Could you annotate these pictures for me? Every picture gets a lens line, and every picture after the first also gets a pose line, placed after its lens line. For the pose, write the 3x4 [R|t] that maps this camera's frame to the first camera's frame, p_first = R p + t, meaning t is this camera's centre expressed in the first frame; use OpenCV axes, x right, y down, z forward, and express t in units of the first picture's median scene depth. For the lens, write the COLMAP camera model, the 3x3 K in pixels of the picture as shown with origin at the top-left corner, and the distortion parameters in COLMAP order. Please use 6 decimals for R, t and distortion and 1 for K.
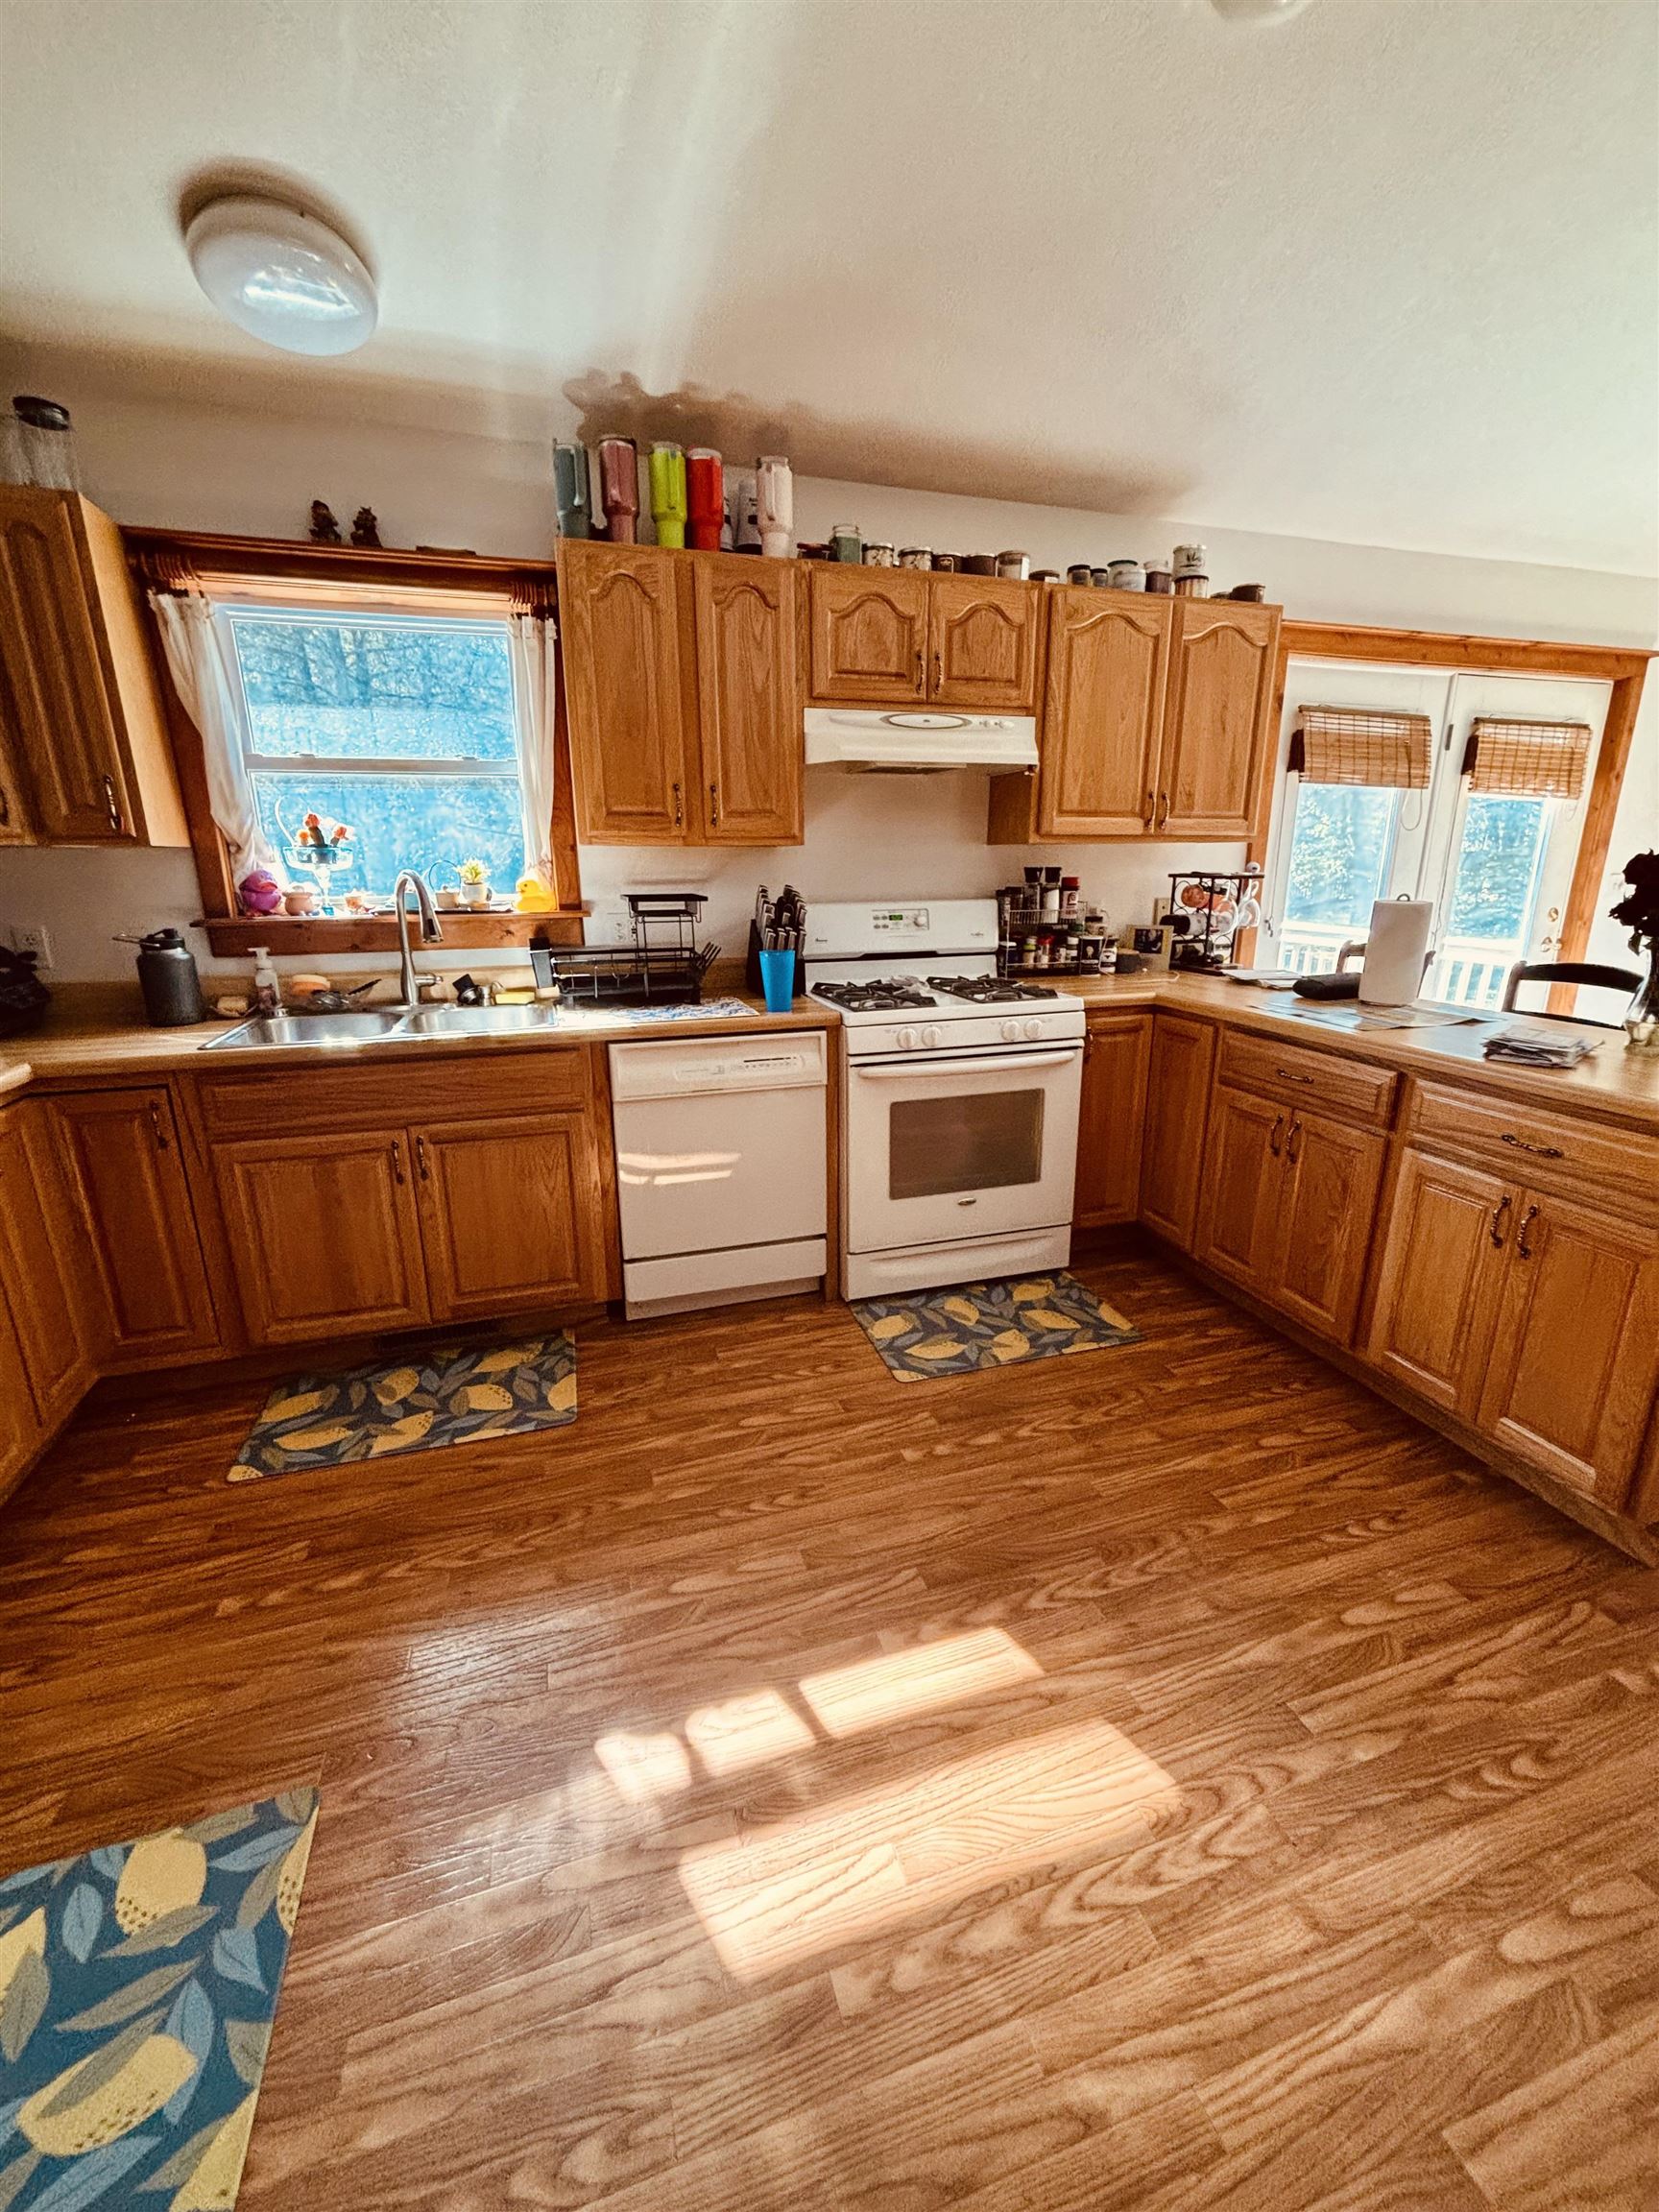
lens RADIAL K [[891.0, 0, 832.8], [0, 891.0, 1102.4], [0, 0, 1]] dist [-0.000078, 0.000318]
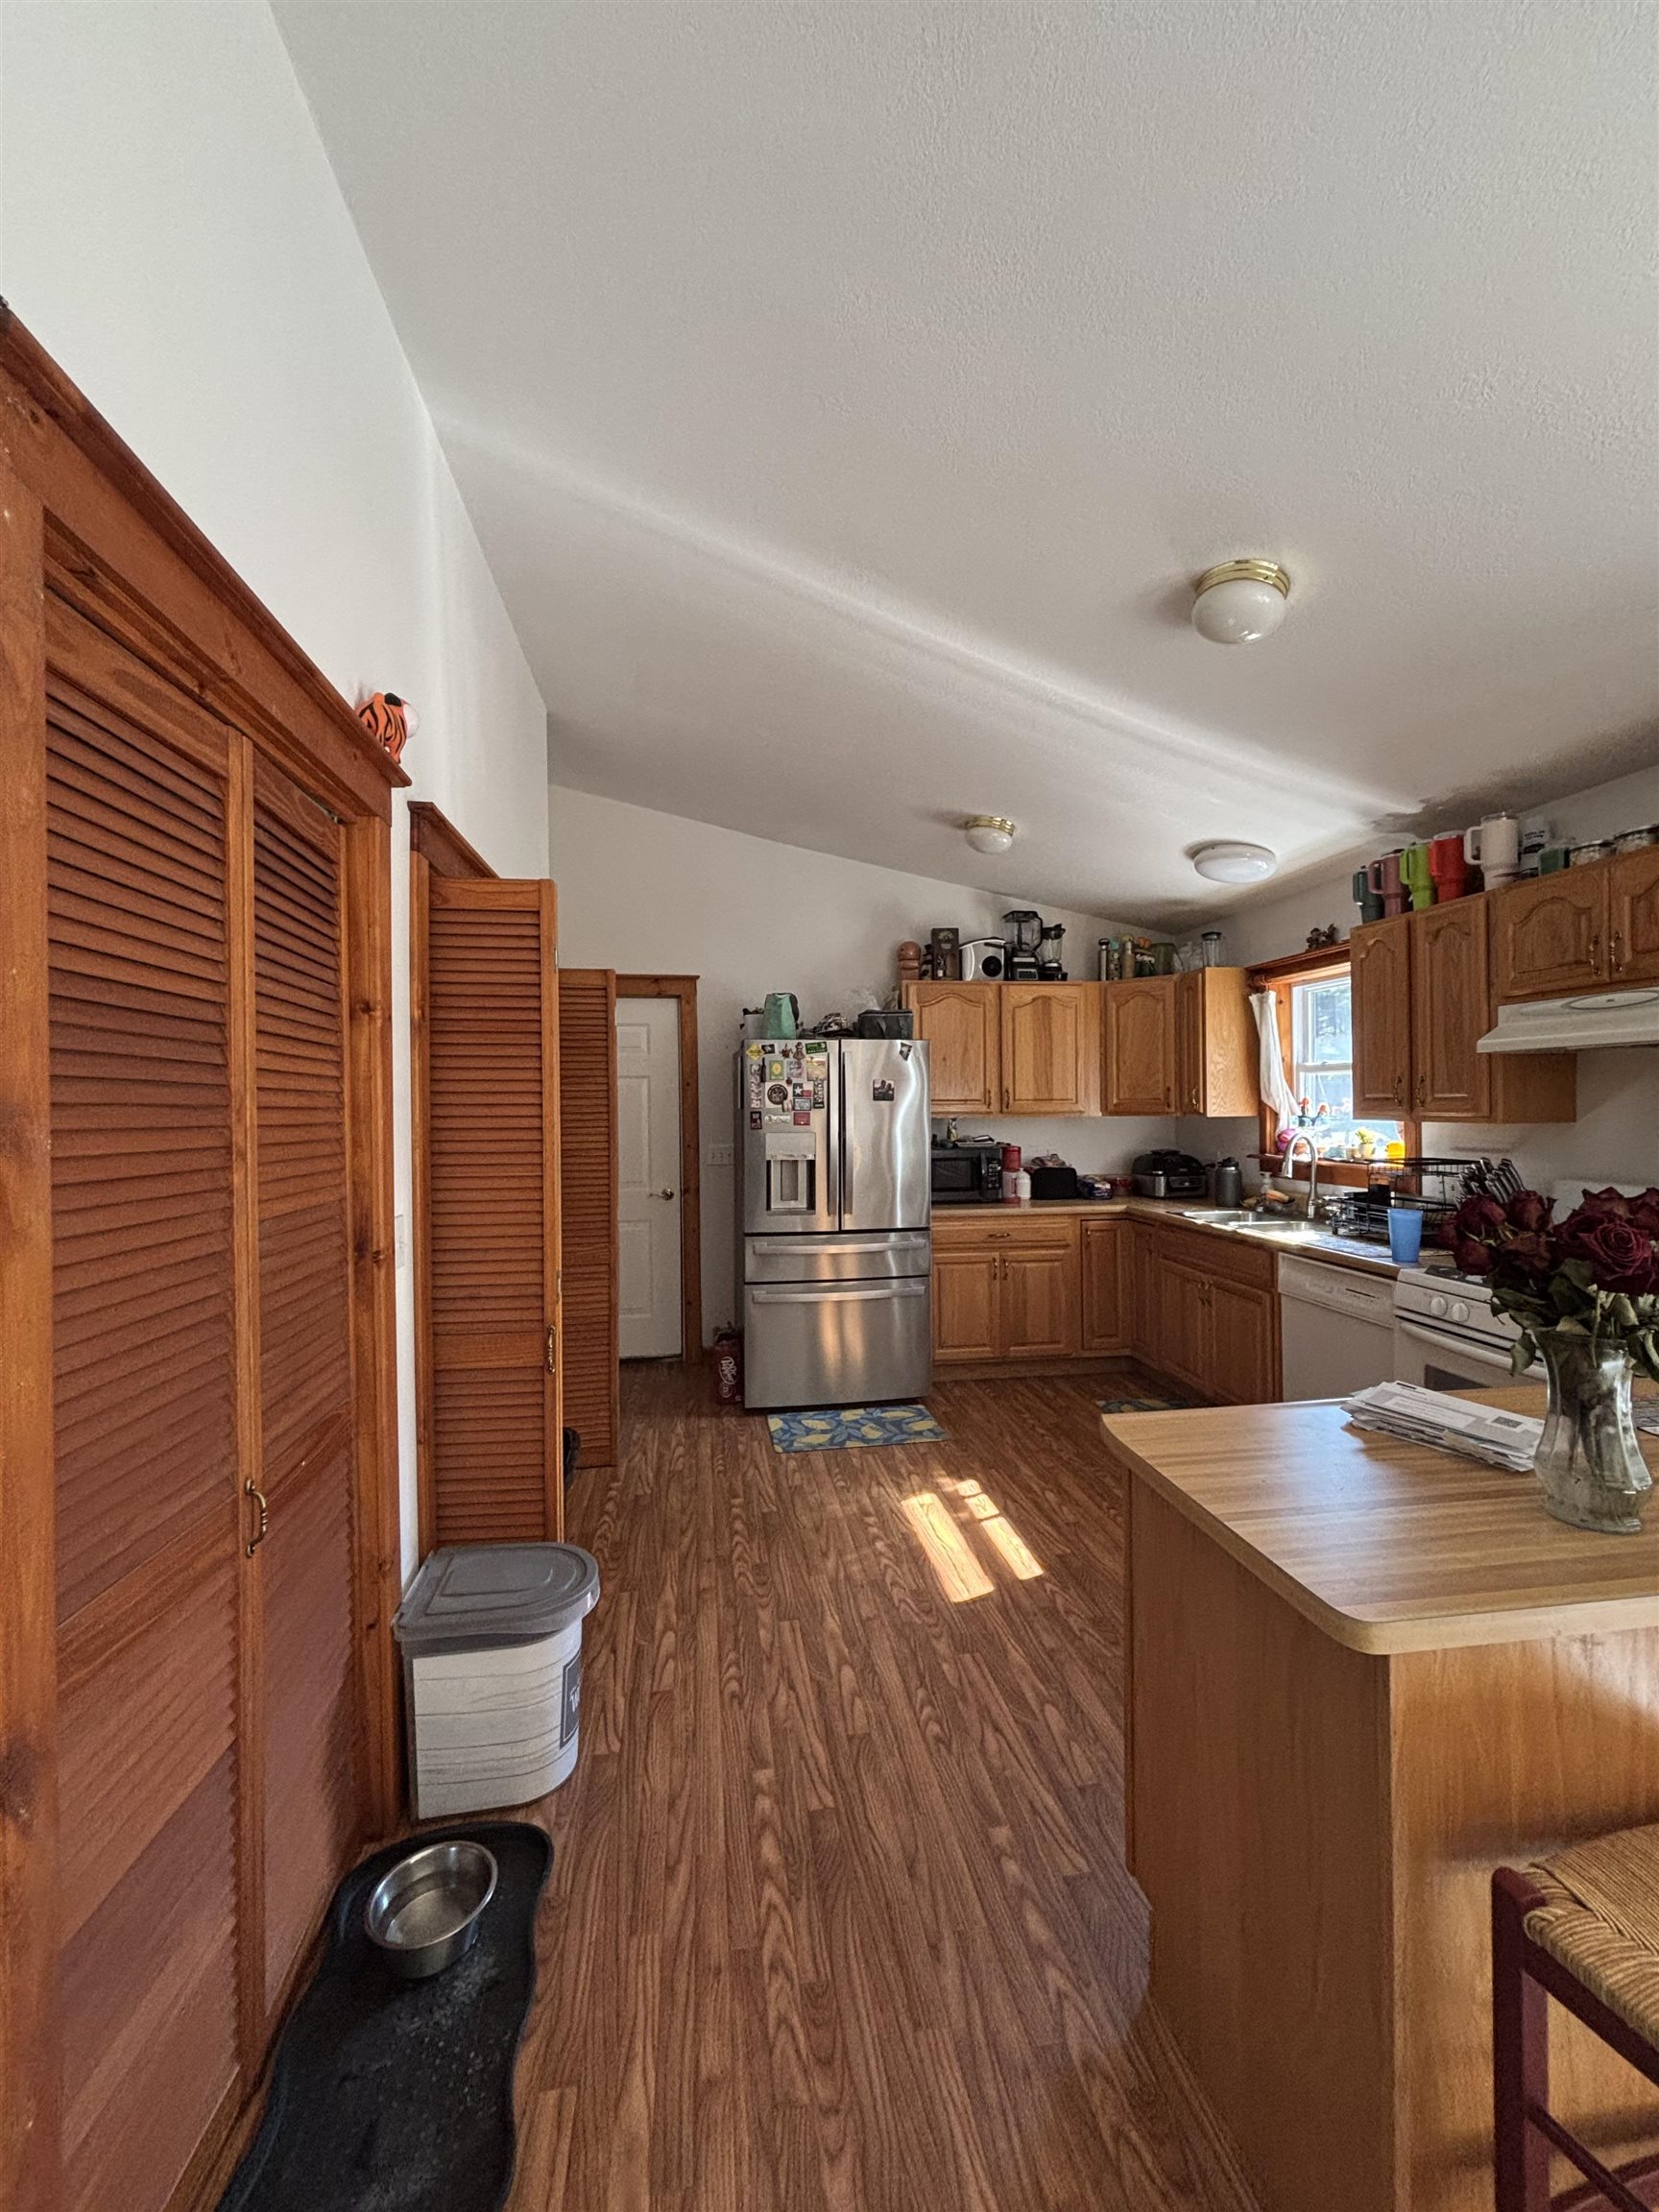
lens RADIAL K [[891.0, 0, 831.3], [0, 891.0, 1106.3], [0, 0, 1]] dist [-0.000078, 0.000318]
pose [[-0.158831, 0.011757, -0.987236, 1.379169], [-0.253589, 0.965897, 0.052301, -0.195475], [0.954183, 0.258659, -0.150434, 0.469111]]
